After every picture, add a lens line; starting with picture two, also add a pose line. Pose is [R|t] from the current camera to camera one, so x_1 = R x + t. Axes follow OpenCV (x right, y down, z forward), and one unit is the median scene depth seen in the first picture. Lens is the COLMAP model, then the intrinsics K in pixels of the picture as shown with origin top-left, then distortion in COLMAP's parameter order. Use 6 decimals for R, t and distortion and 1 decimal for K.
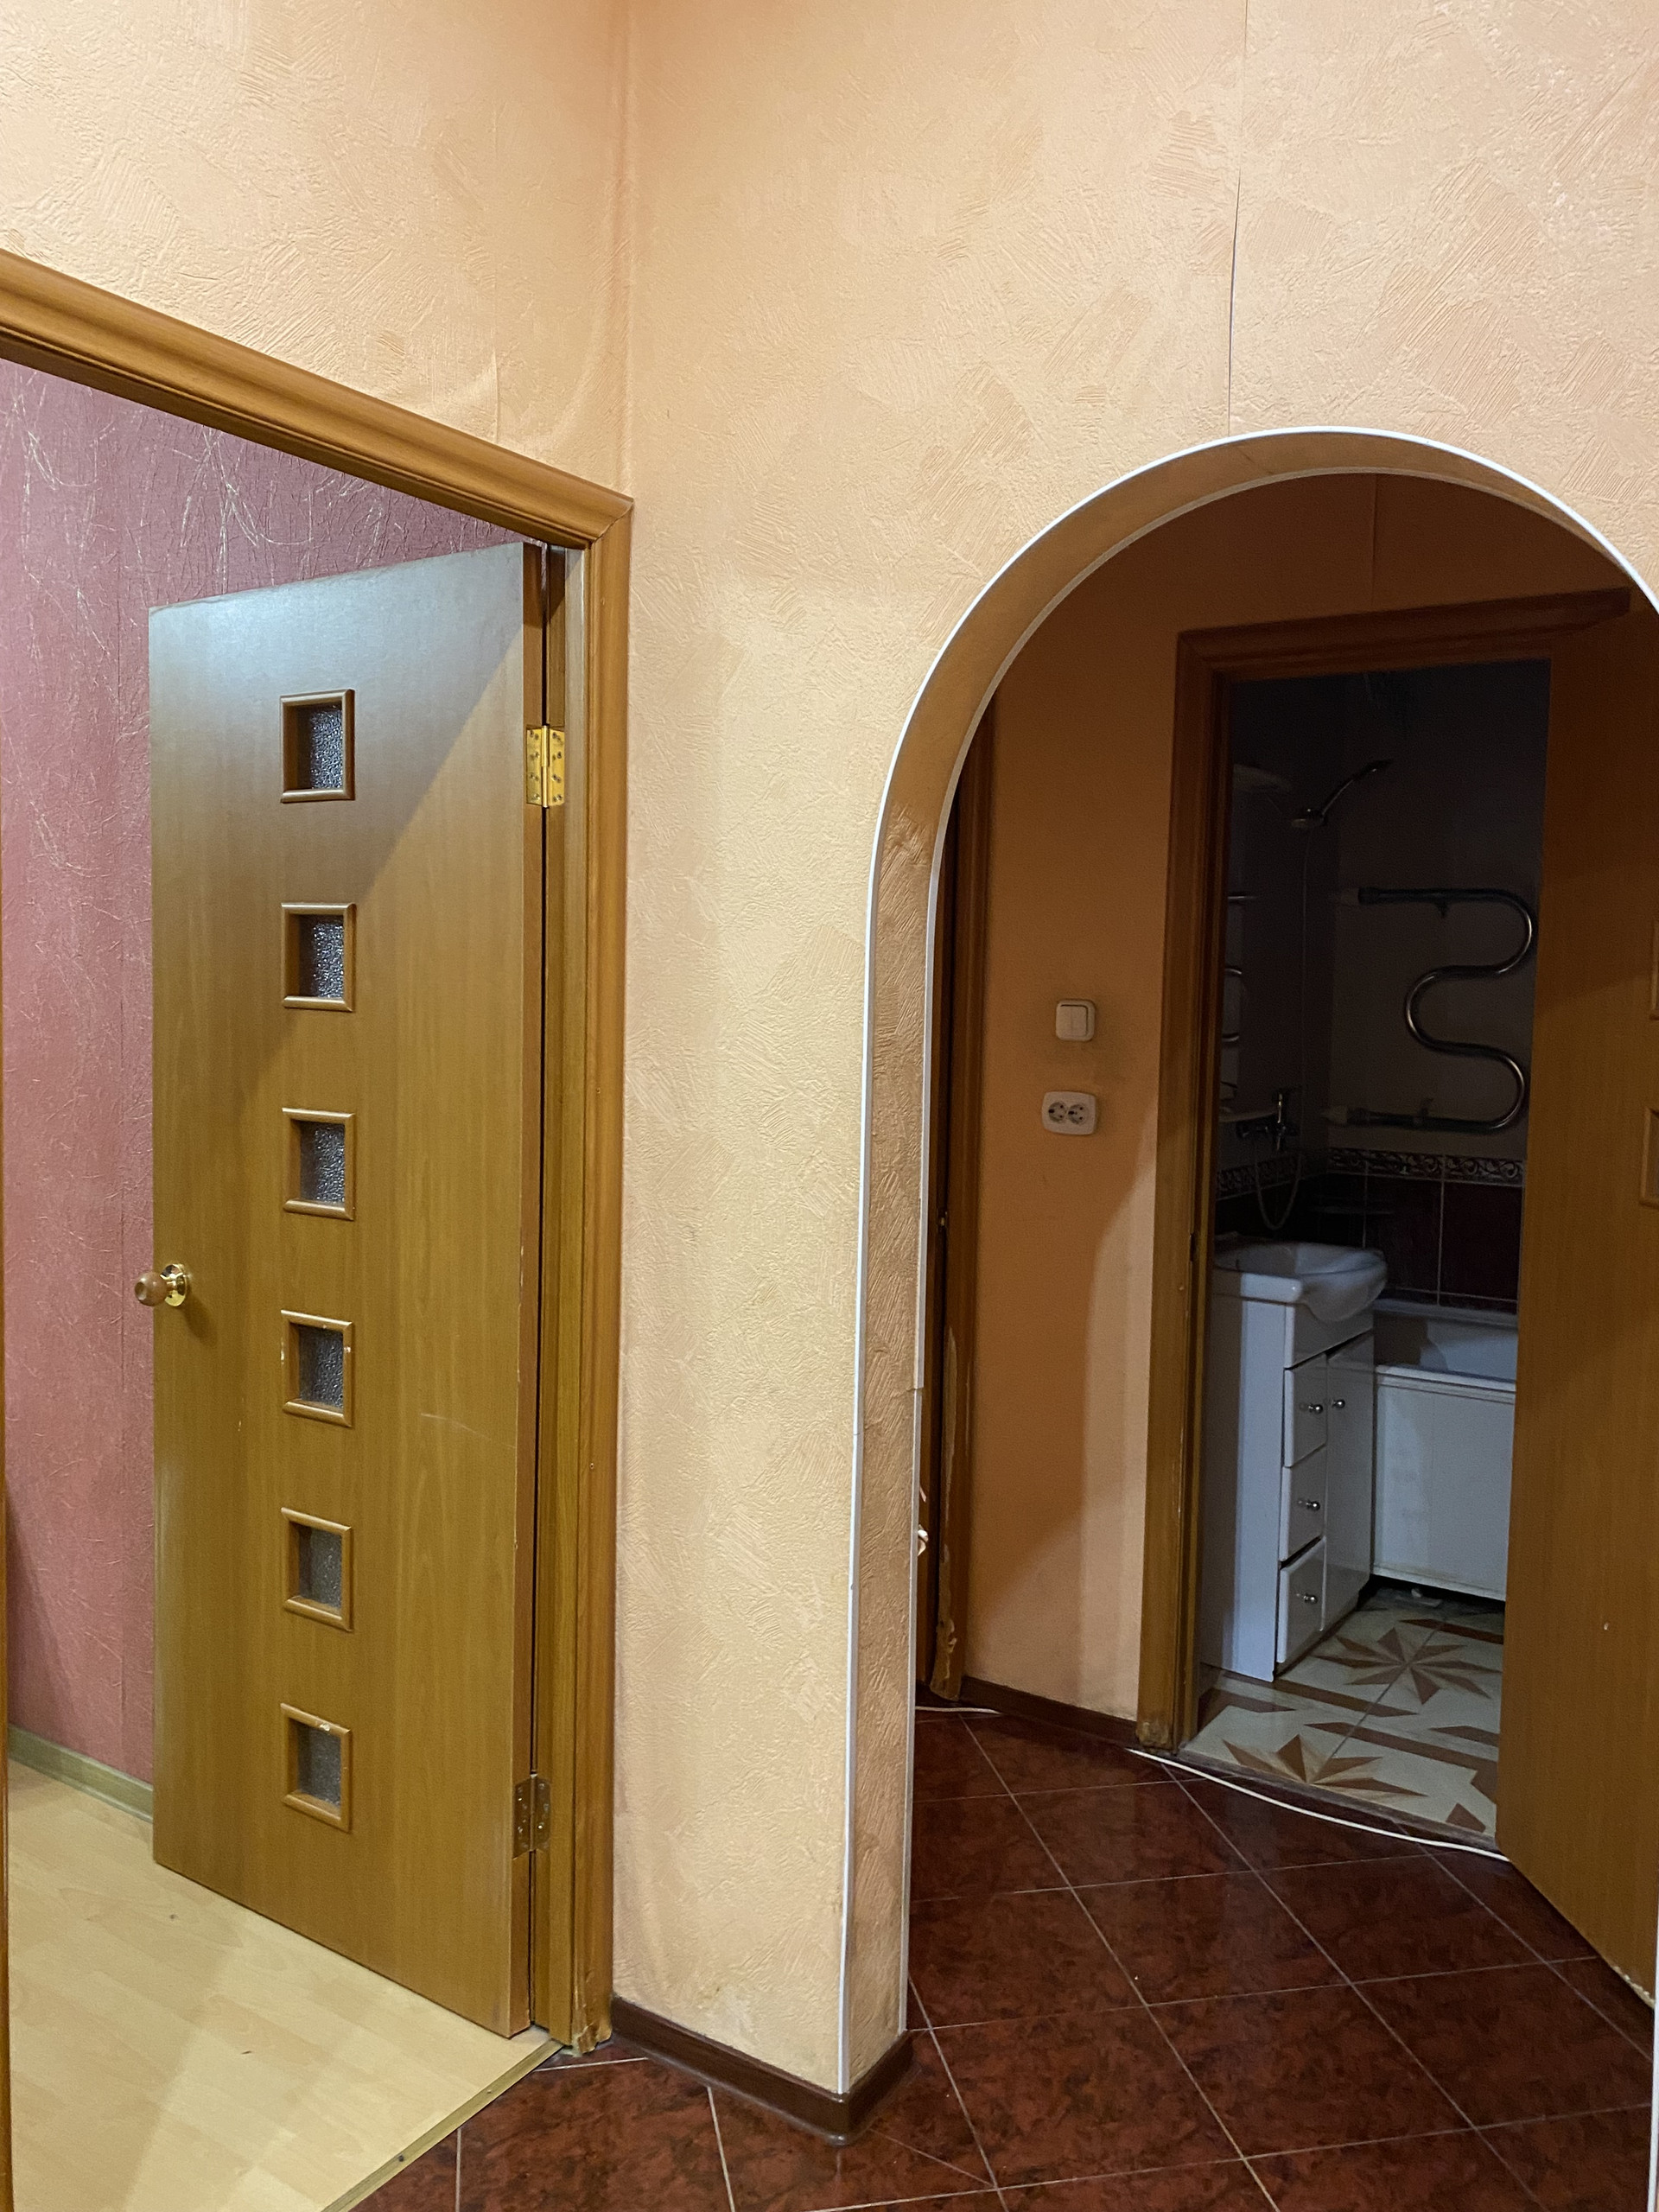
lens RADIAL K [[1692.6, 0, 829.5], [0, 1692.6, 1106.0], [0, 0, 1]] dist [0.048400, -0.040839]
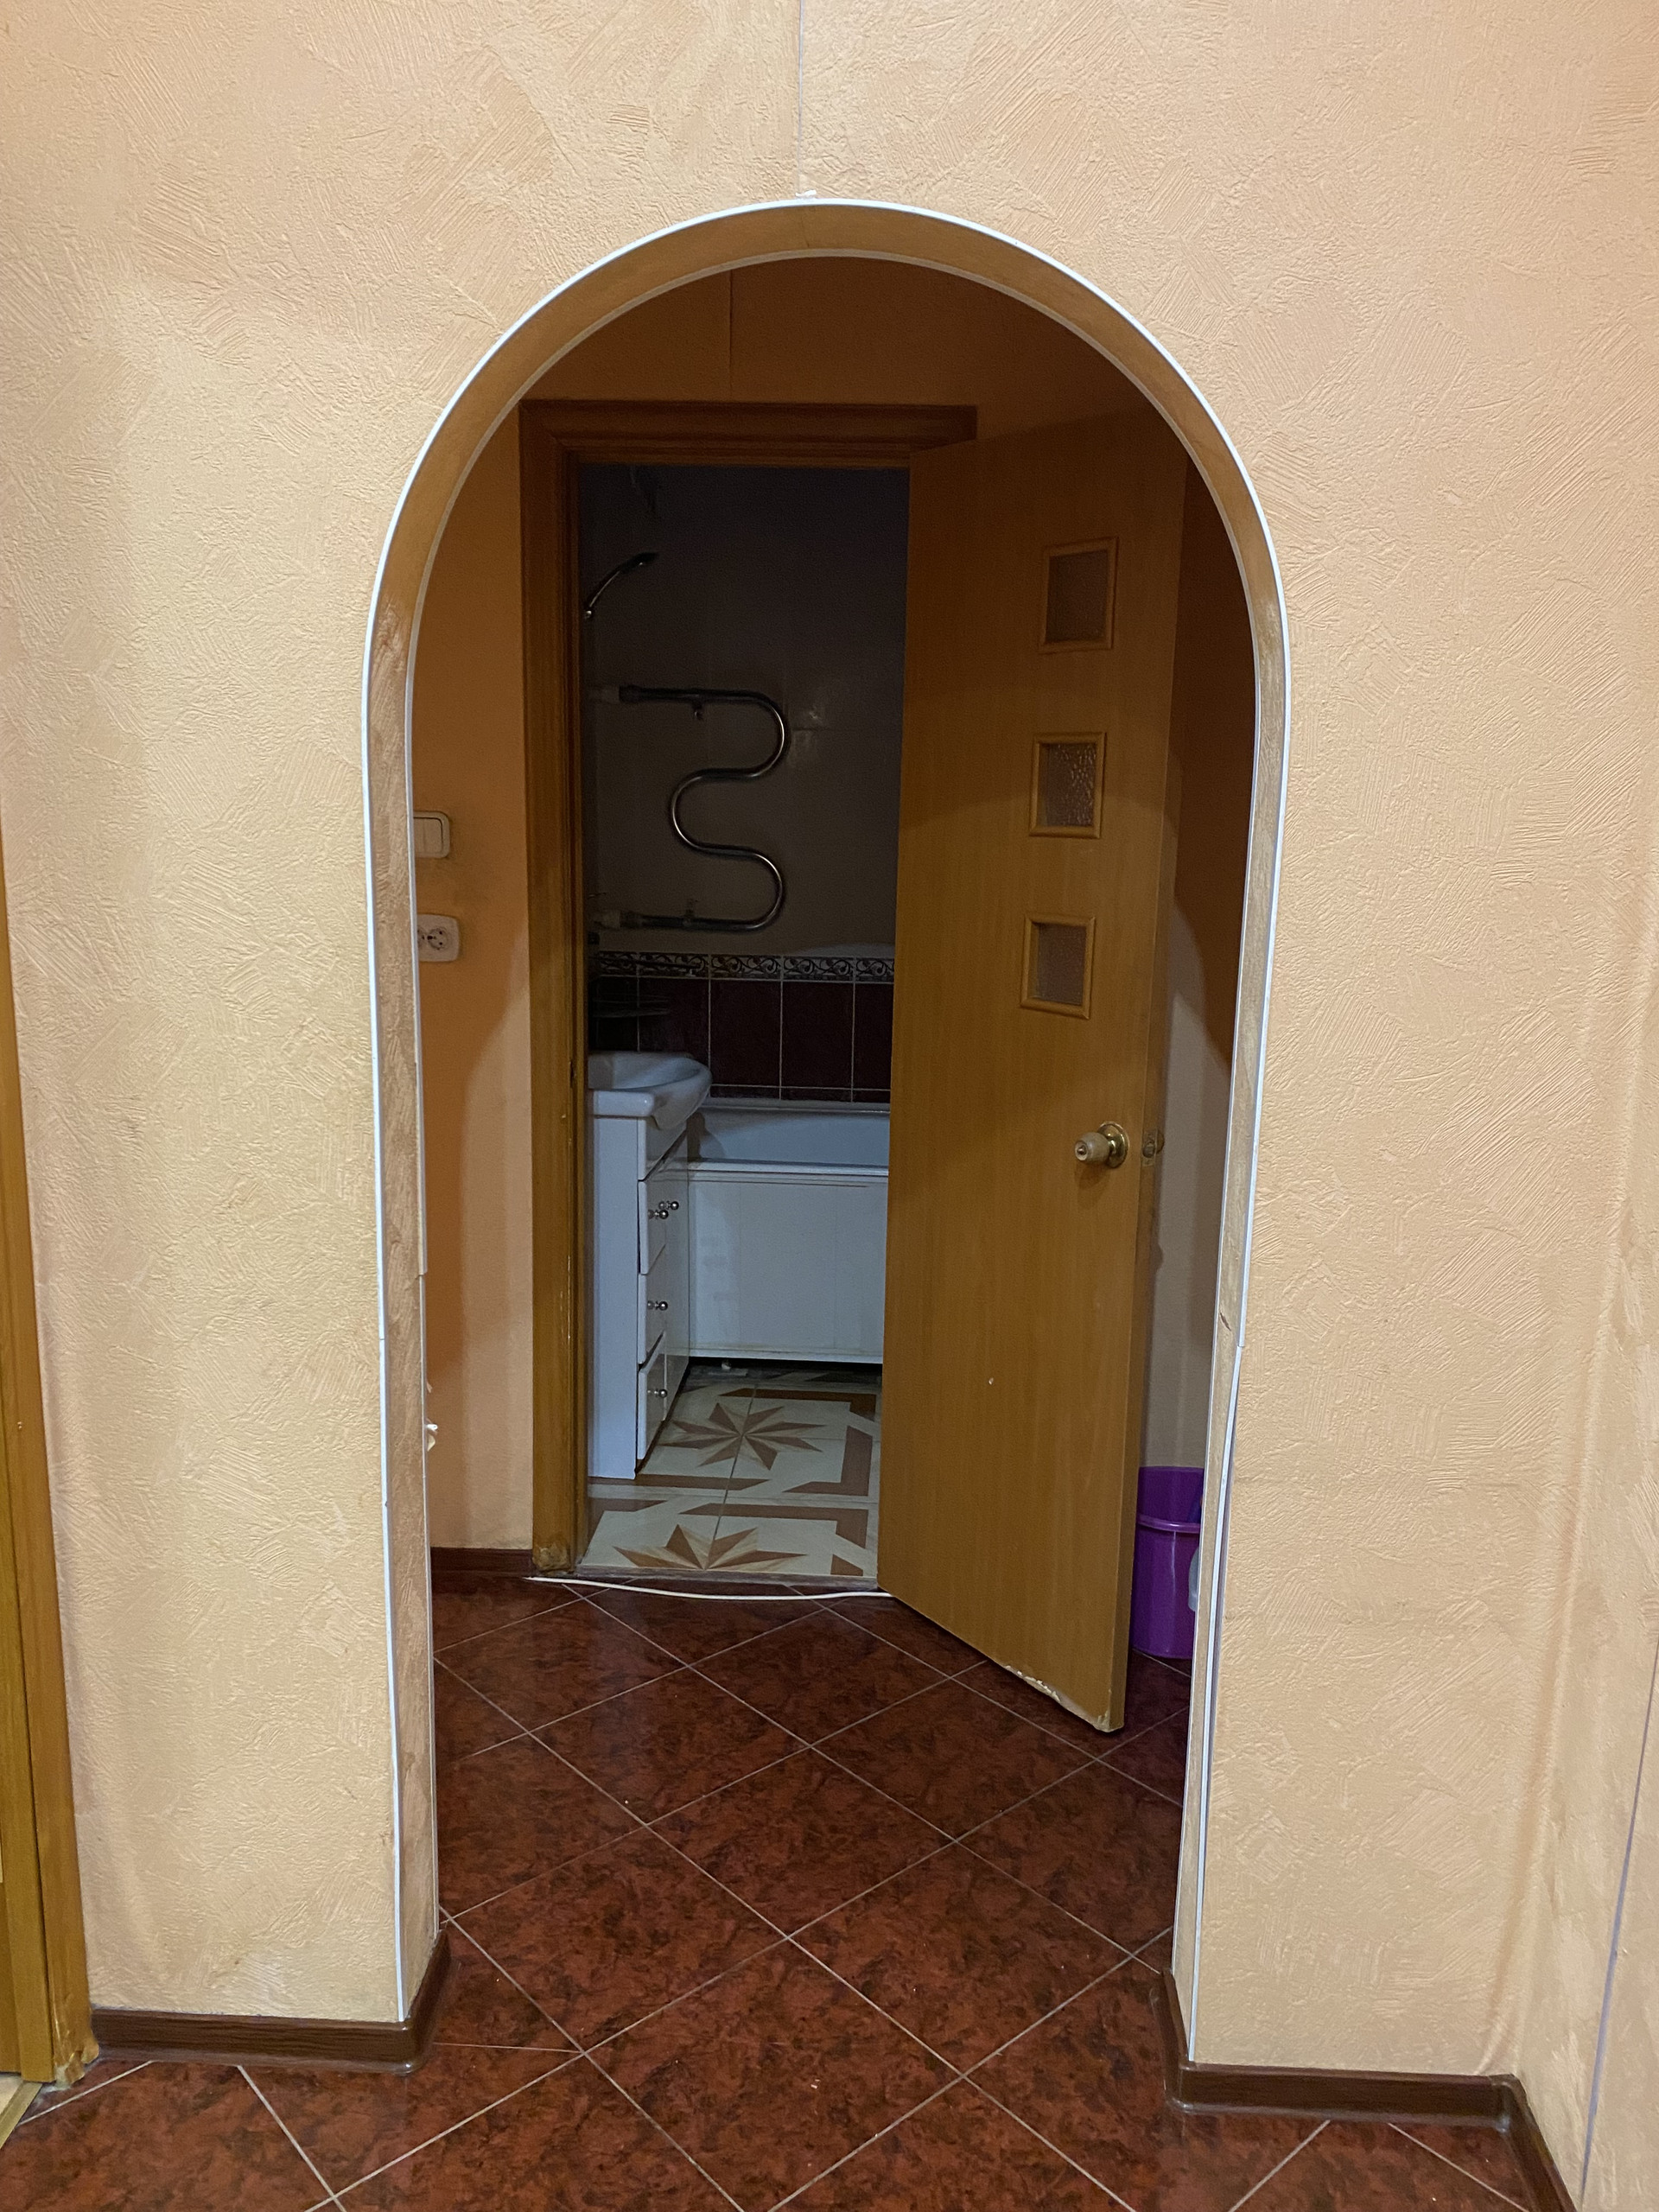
lens RADIAL K [[1686.8, 0, 823.2], [0, 1686.8, 1131.1], [0, 0, 1]] dist [0.051553, -0.047844]
pose [[0.866110, -0.103969, 0.488922, -0.168954], [0.033192, 0.987933, 0.151286, -0.031021], [-0.498751, -0.114802, 0.859109, 0.119188]]
